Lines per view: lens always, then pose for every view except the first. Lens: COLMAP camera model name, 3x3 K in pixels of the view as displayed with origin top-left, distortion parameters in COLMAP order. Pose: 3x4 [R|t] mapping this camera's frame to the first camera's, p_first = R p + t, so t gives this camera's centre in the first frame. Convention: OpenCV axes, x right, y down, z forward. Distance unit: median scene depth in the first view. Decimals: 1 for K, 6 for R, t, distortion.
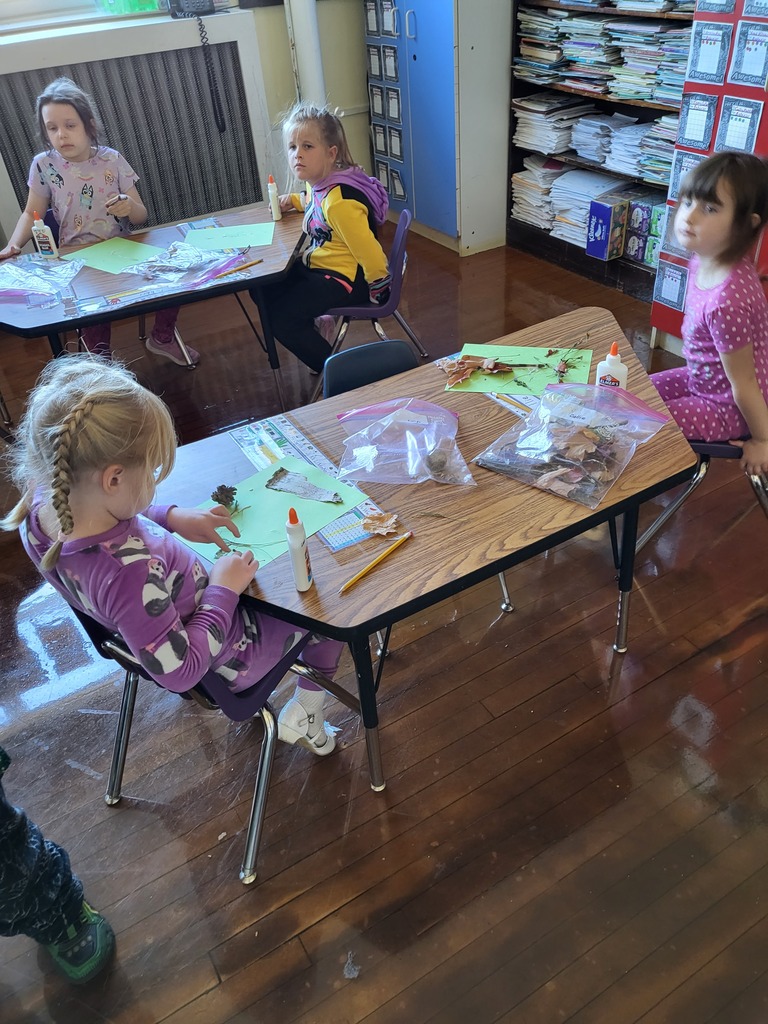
lens RADIAL K [[791.0, 0, 384.0], [0, 791.0, 512.0], [0, 0, 1]] dist [0.025340, 0.000585]
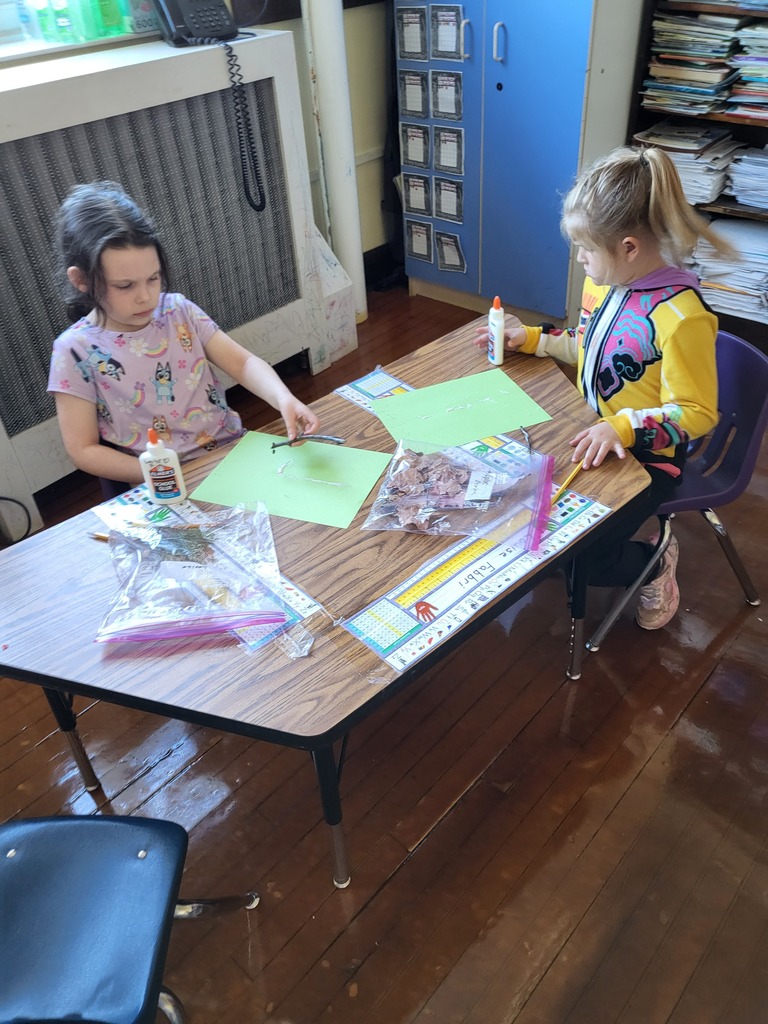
lens RADIAL K [[791.0, 0, 384.0], [0, 791.0, 512.0], [0, 0, 1]] dist [0.025340, 0.000585]
pose [[0.955733, -0.173561, 0.237596, -0.313965], [0.175565, 0.984384, 0.012867, -0.224714], [-0.236119, 0.029416, 0.971279, 0.343678]]
